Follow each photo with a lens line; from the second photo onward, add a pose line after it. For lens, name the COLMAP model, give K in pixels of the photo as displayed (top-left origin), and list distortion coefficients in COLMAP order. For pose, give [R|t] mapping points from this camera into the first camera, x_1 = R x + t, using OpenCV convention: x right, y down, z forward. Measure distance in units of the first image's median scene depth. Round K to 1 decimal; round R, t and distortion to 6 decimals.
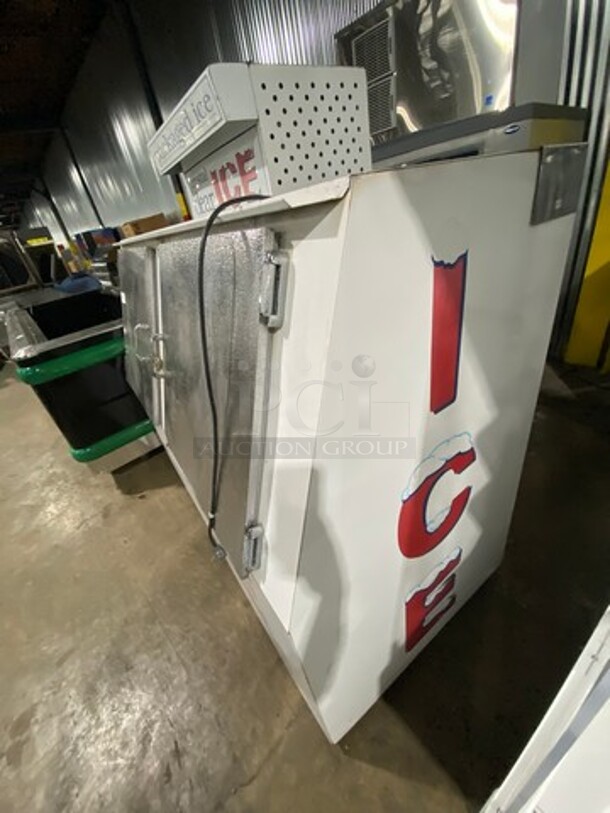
lens RADIAL K [[334.3, 0, 305.0], [0, 334.3, 406.5], [0, 0, 1]] dist [0.000317, -0.013346]
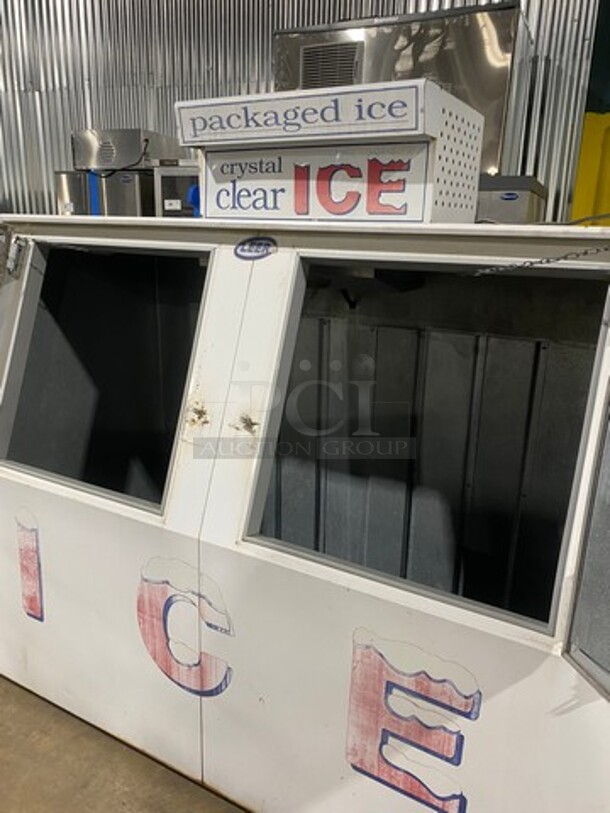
lens RADIAL K [[619.7, 0, 302.6], [0, 619.7, 383.3], [0, 0, 1]] dist [0.038020, -0.047038]
pose [[0.881678, 0.070332, 0.466581, -1.039753], [0.077874, 0.953580, -0.290896, 0.214087], [-0.465382, 0.292811, 0.835273, -0.058592]]
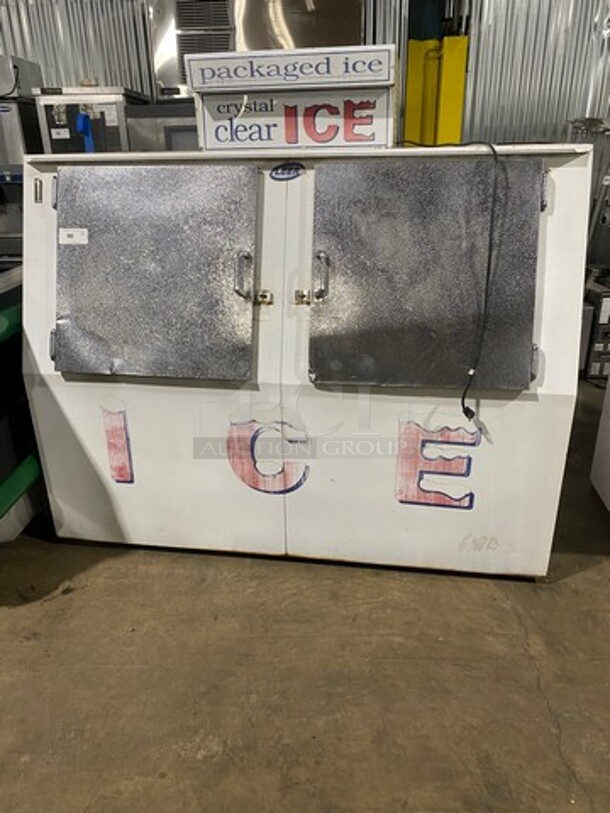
lens RADIAL K [[619.7, 0, 302.6], [0, 619.7, 383.3], [0, 0, 1]] dist [0.038020, -0.047038]
pose [[0.688235, -0.122364, 0.715094, -1.964776], [0.285450, 0.951844, -0.111852, 0.370328], [-0.666971, 0.281104, 0.690022, -0.115842]]
